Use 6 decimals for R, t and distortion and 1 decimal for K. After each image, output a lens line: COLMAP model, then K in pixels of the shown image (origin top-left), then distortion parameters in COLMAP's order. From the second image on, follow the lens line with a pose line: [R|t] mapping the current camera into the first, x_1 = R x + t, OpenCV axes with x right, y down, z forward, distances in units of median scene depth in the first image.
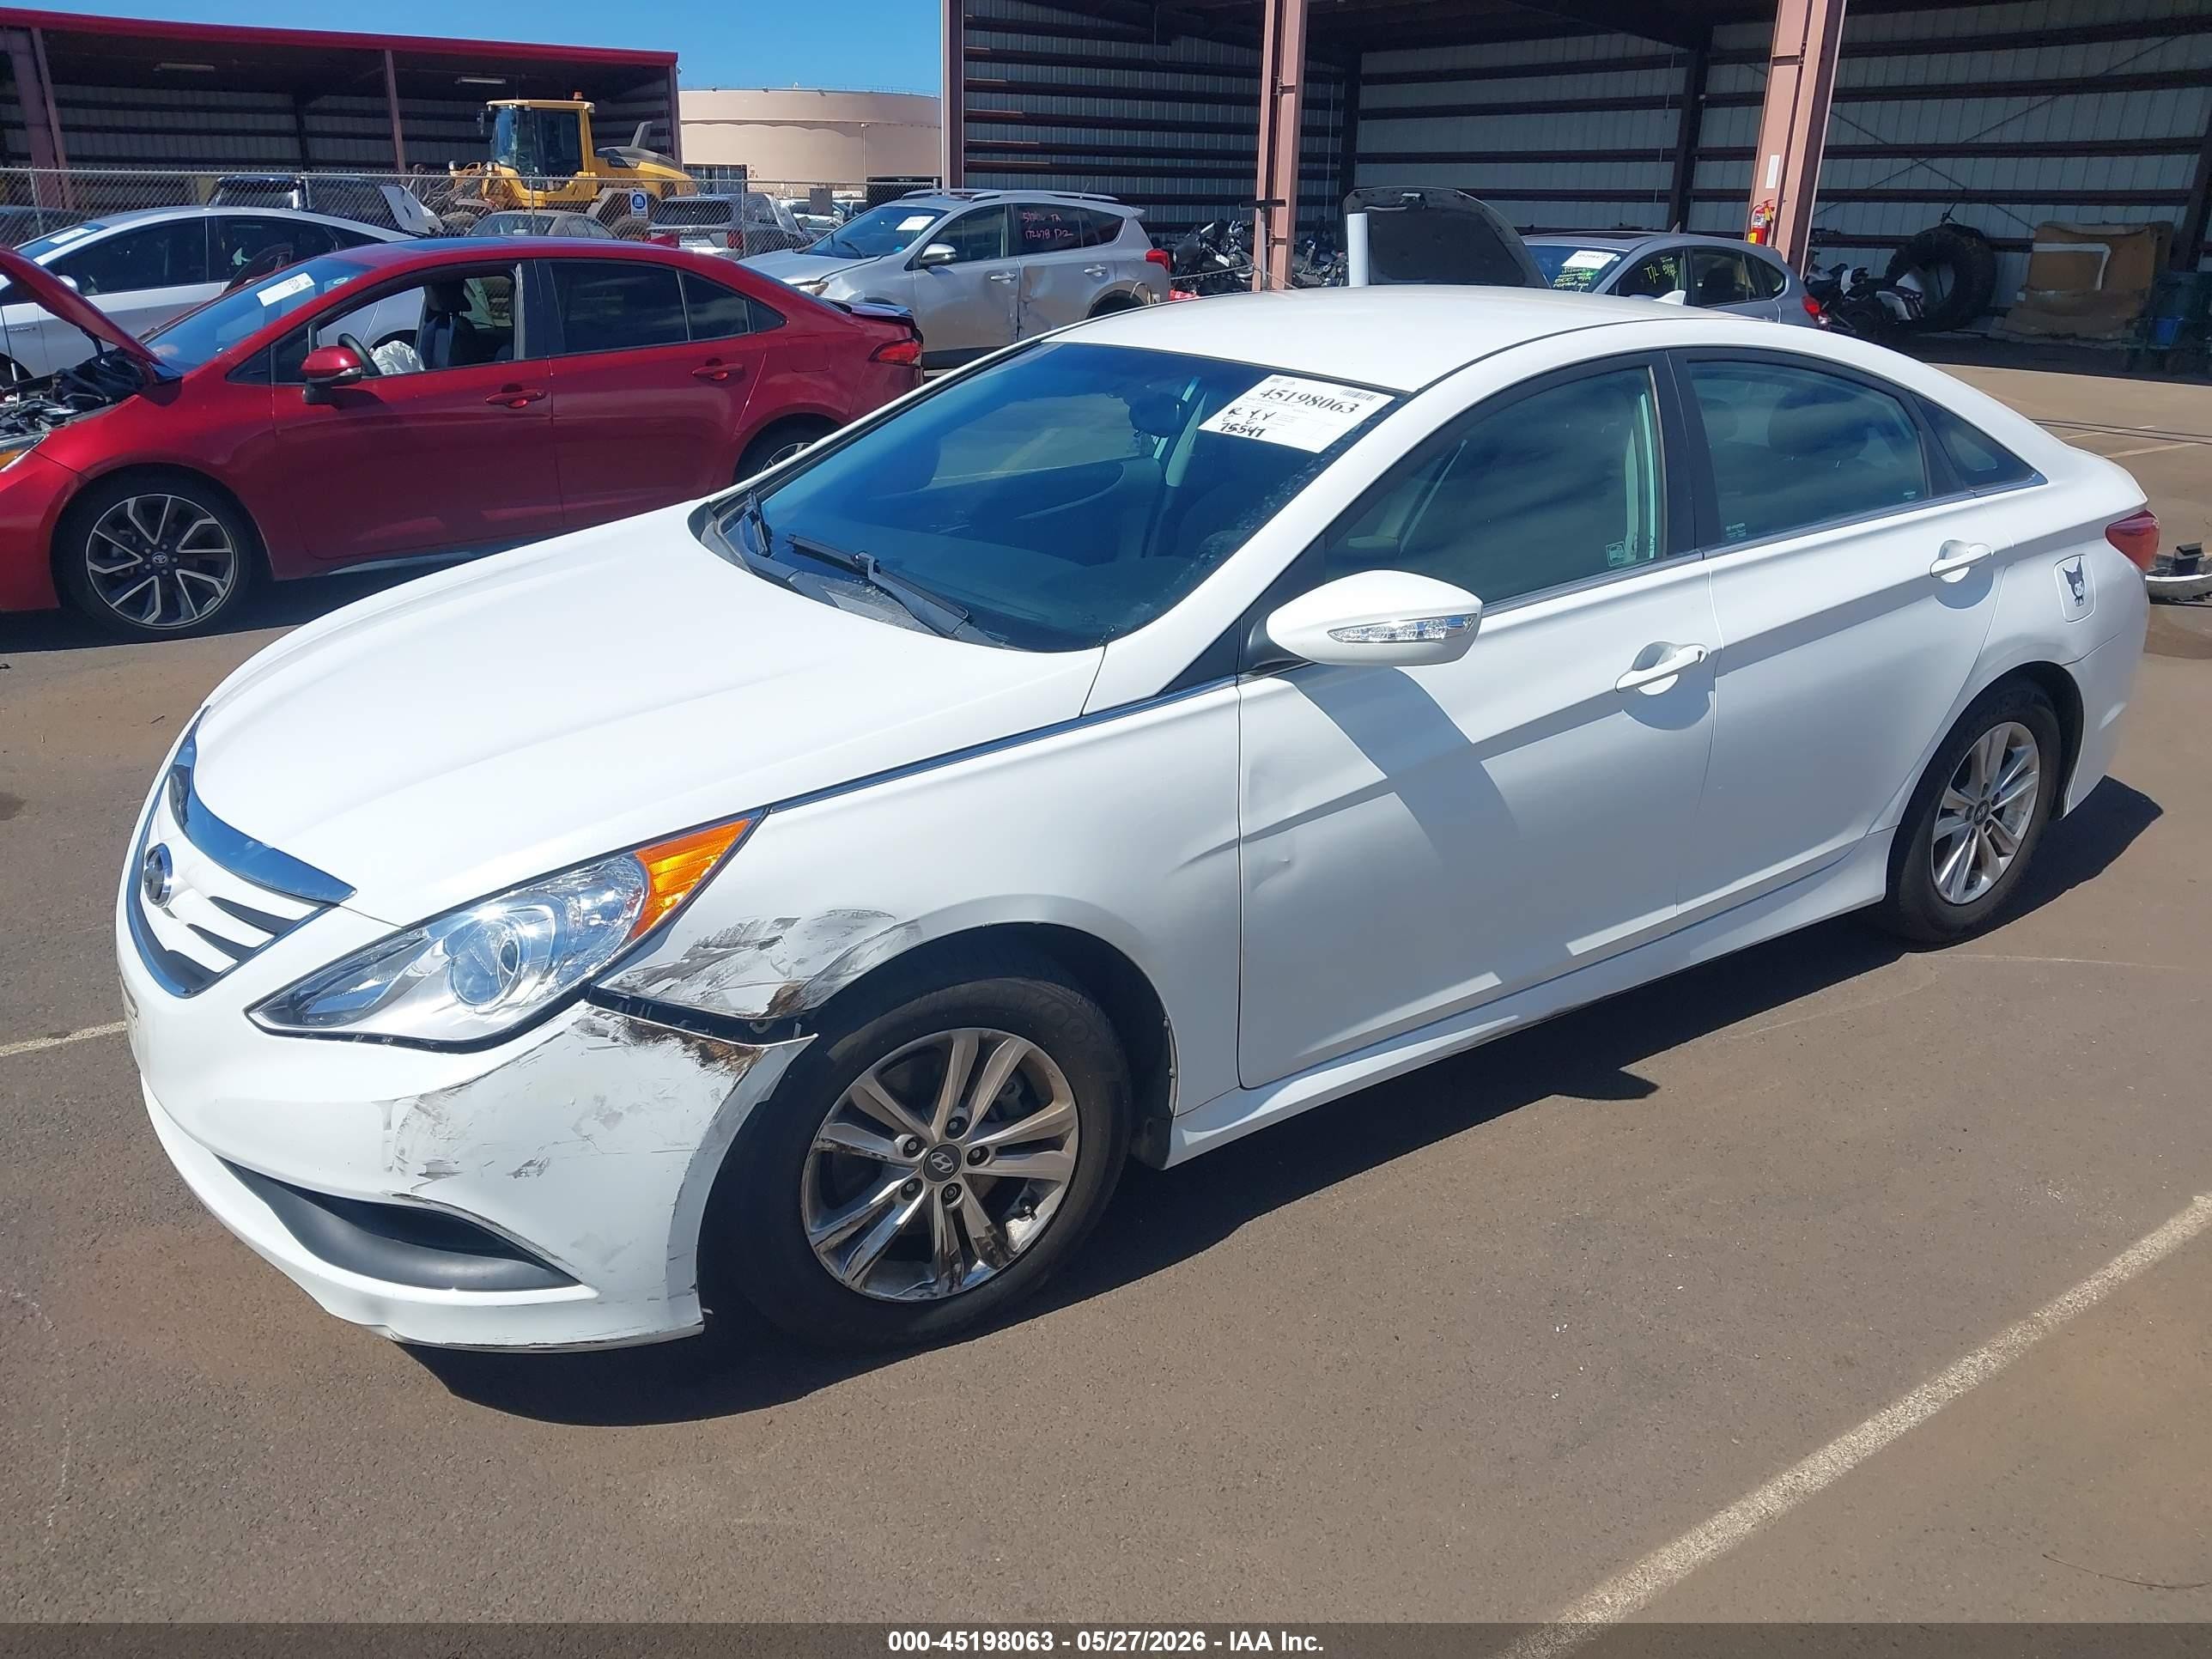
lens RADIAL K [[1745.6, 0, 1056.7], [0, 1745.6, 828.4], [0, 0, 1]] dist [0.017720, -0.011234]
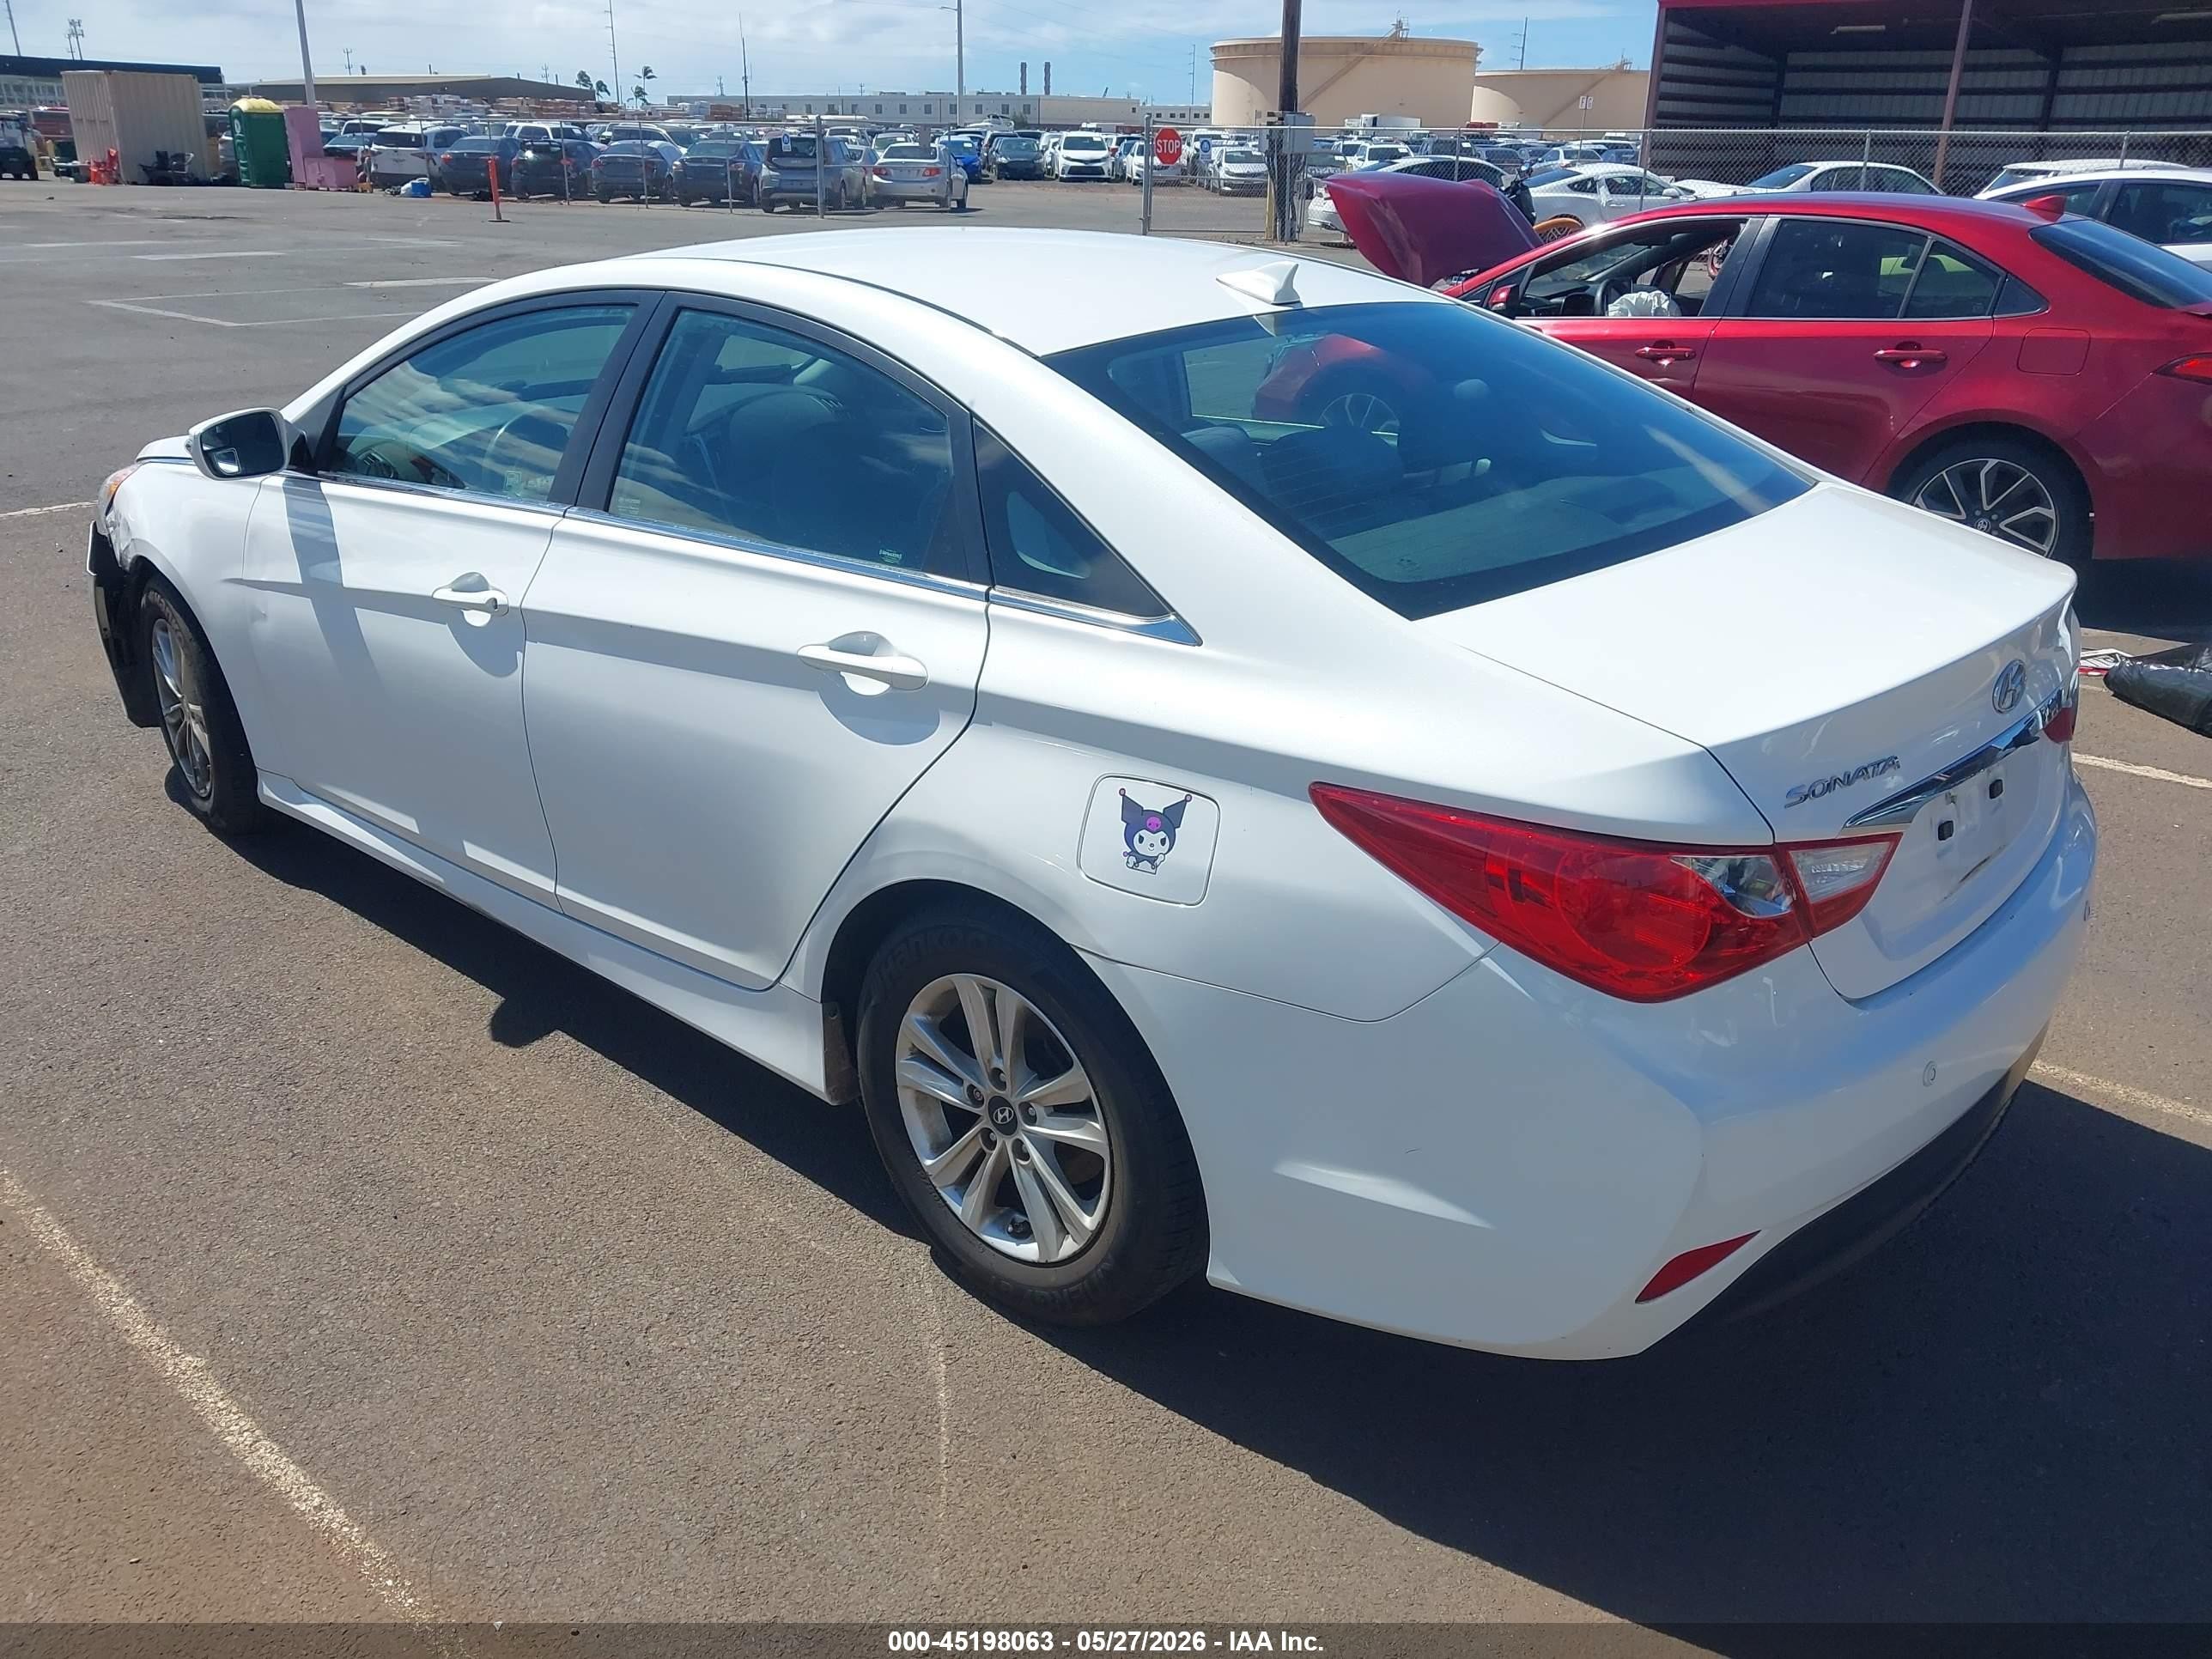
lens RADIAL K [[1745.6, 0, 1056.7], [0, 1745.6, 828.4], [0, 0, 1]] dist [0.017720, -0.011234]
pose [[0.217762, 0.350799, -0.910780, 1.055040], [-0.340158, 0.901943, 0.266066, -0.271392], [0.914807, 0.251869, 0.315736, 0.793710]]
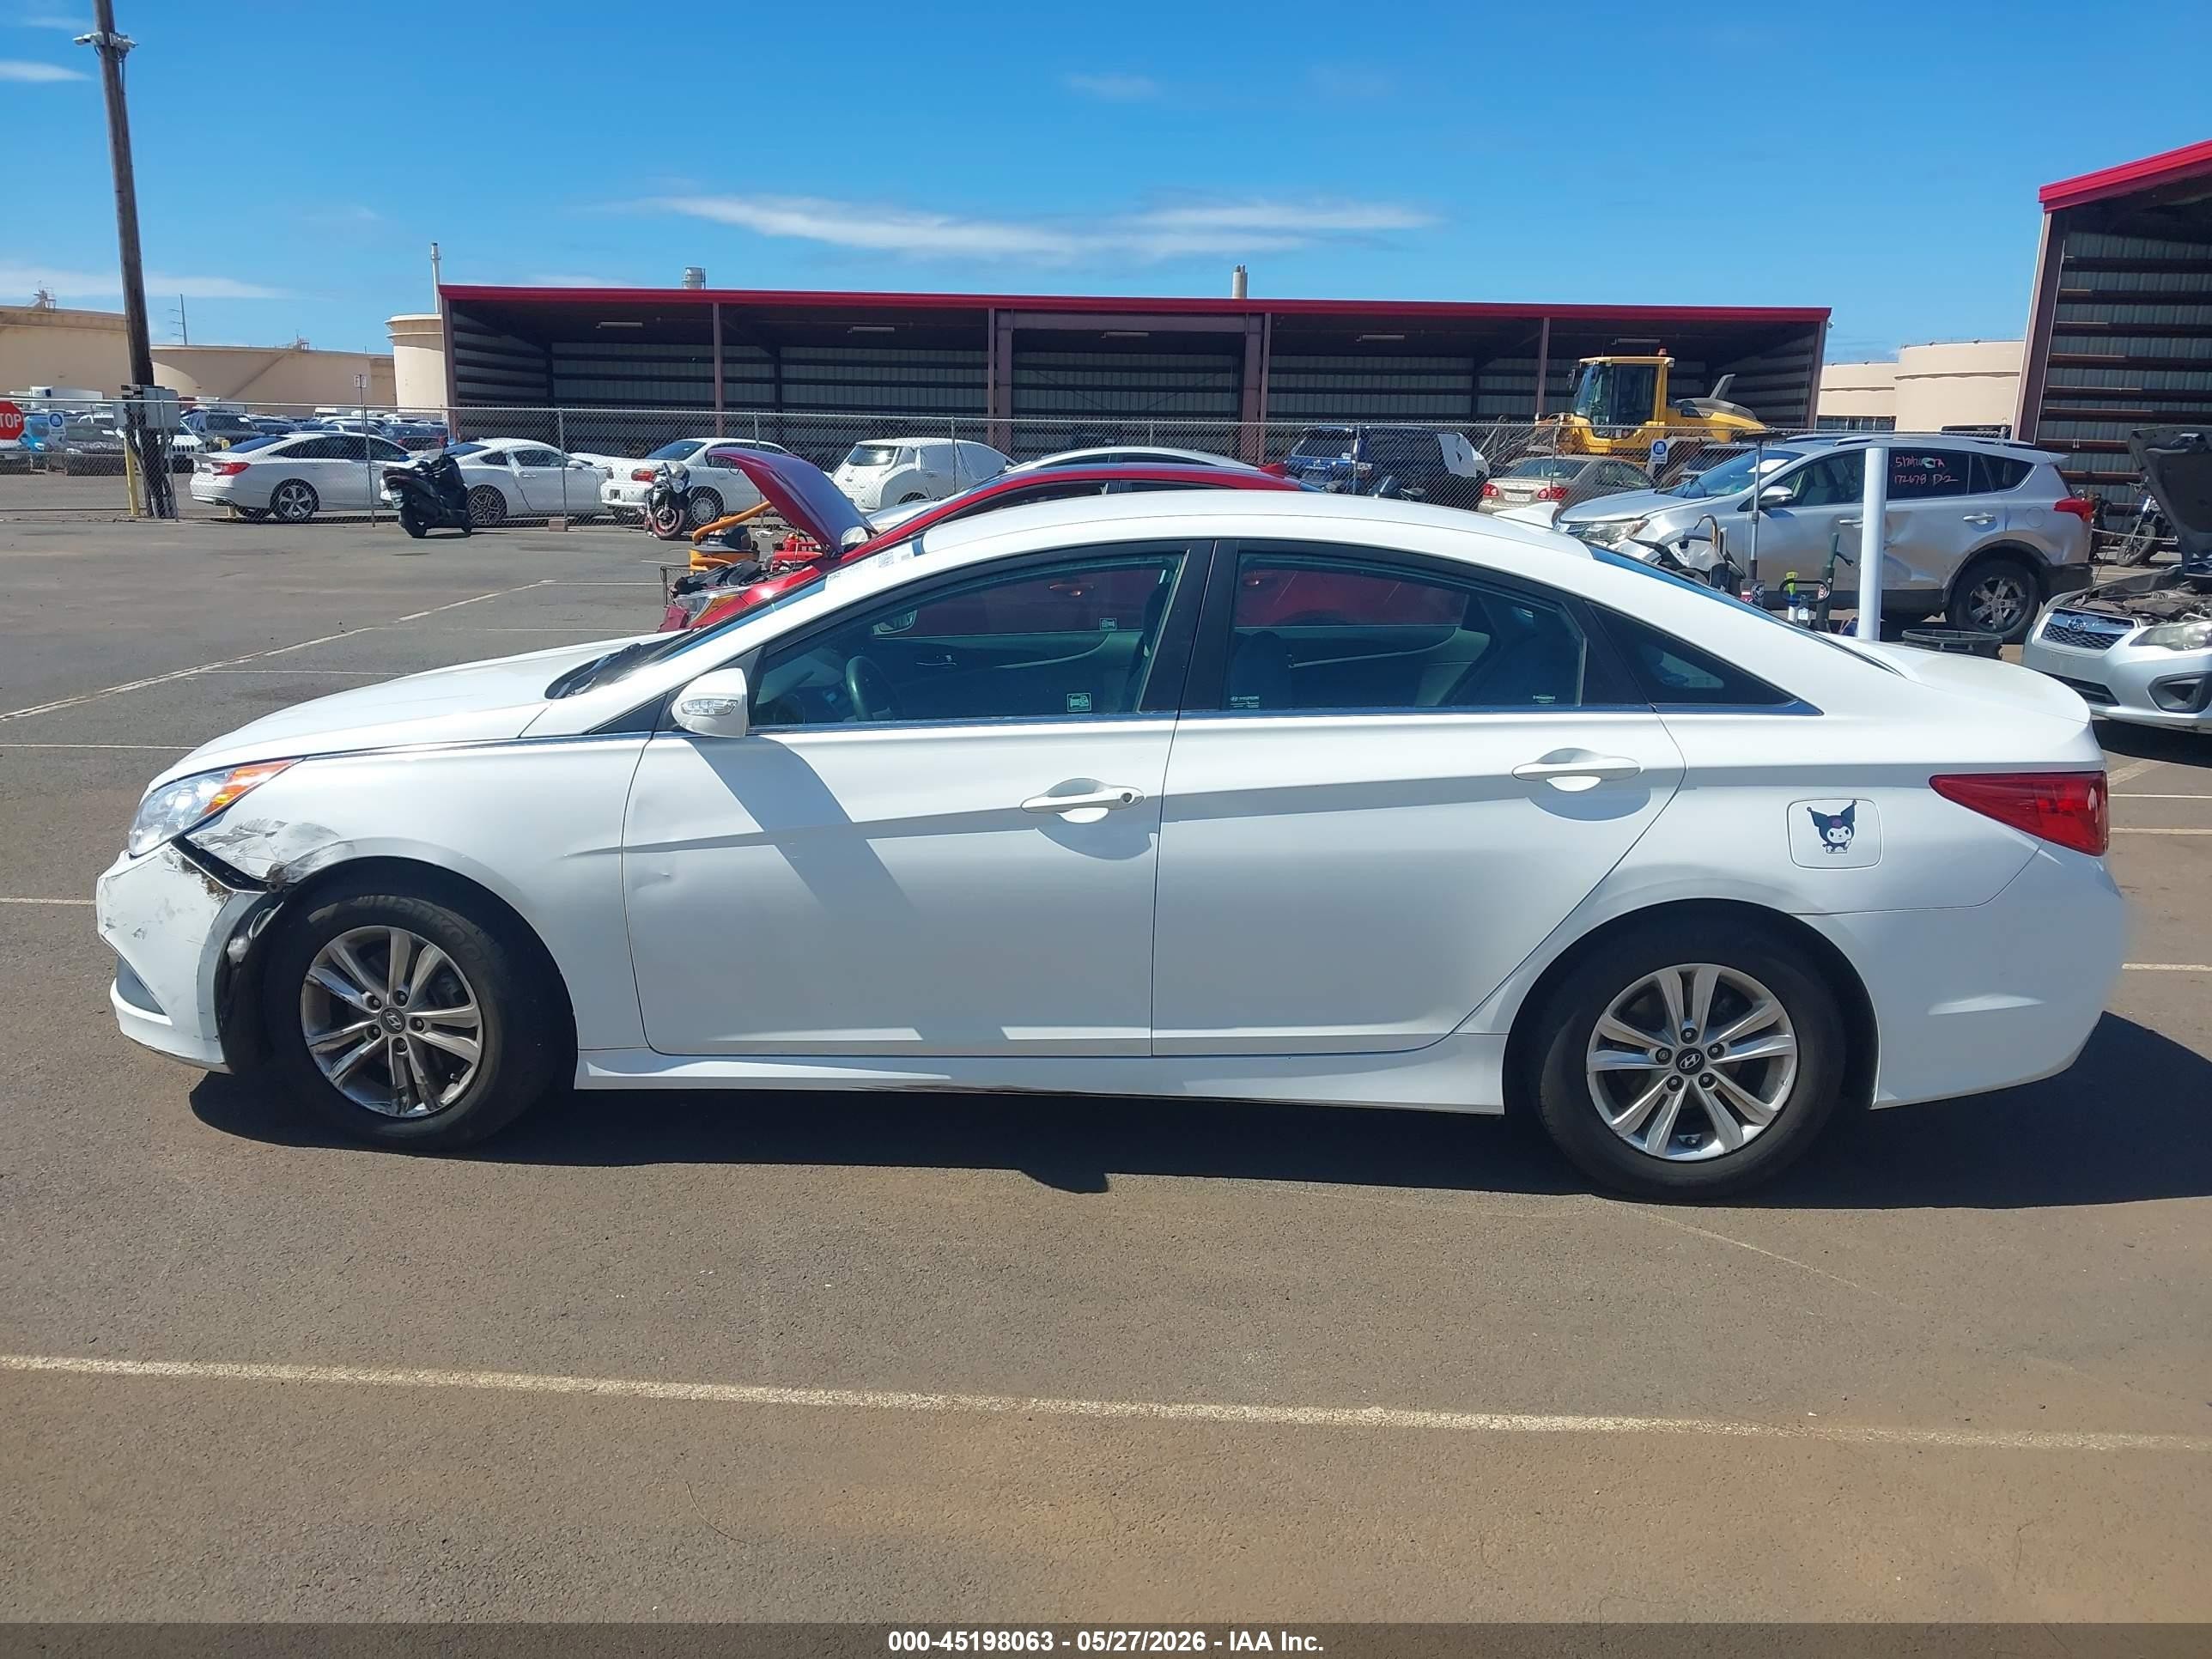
lens RADIAL K [[1776.3, 0, 1071.0], [0, 1776.3, 800.9], [0, 0, 1]] dist [0.003245, 0.006315]
pose [[0.787499, 0.127341, -0.603017, 0.808963], [-0.216834, 0.973114, -0.077674, 0.000950], [0.576913, 0.191923, 0.793938, 0.056971]]
